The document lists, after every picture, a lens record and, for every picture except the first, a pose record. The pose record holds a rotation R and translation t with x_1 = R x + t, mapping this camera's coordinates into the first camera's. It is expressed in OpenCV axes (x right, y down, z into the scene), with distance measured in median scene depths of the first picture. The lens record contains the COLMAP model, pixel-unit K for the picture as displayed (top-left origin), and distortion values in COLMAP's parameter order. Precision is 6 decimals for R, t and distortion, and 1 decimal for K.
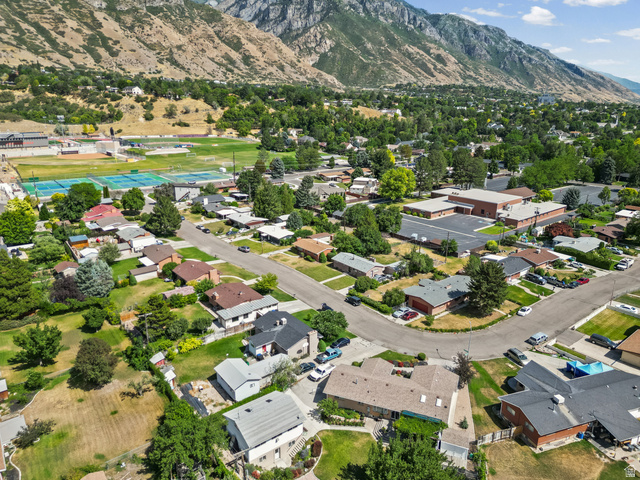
lens RADIAL K [[451.7, 0, 317.6], [0, 451.7, 242.7], [0, 0, 1]] dist [0.050572, -0.039763]
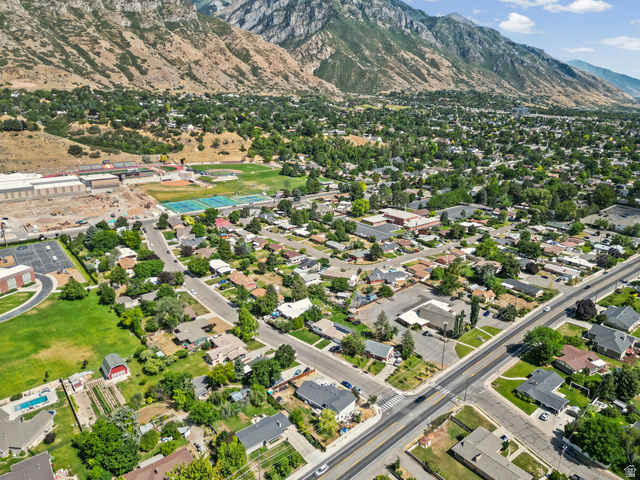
lens RADIAL K [[451.7, 0, 320.4], [0, 451.7, 240.2], [0, 0, 1]] dist [0.050572, -0.039763]
pose [[0.999964, 0.005577, 0.006387, -0.002125], [-0.005637, 0.999941, 0.009312, -0.000692], [-0.006335, -0.009347, 0.999936, -0.225169]]
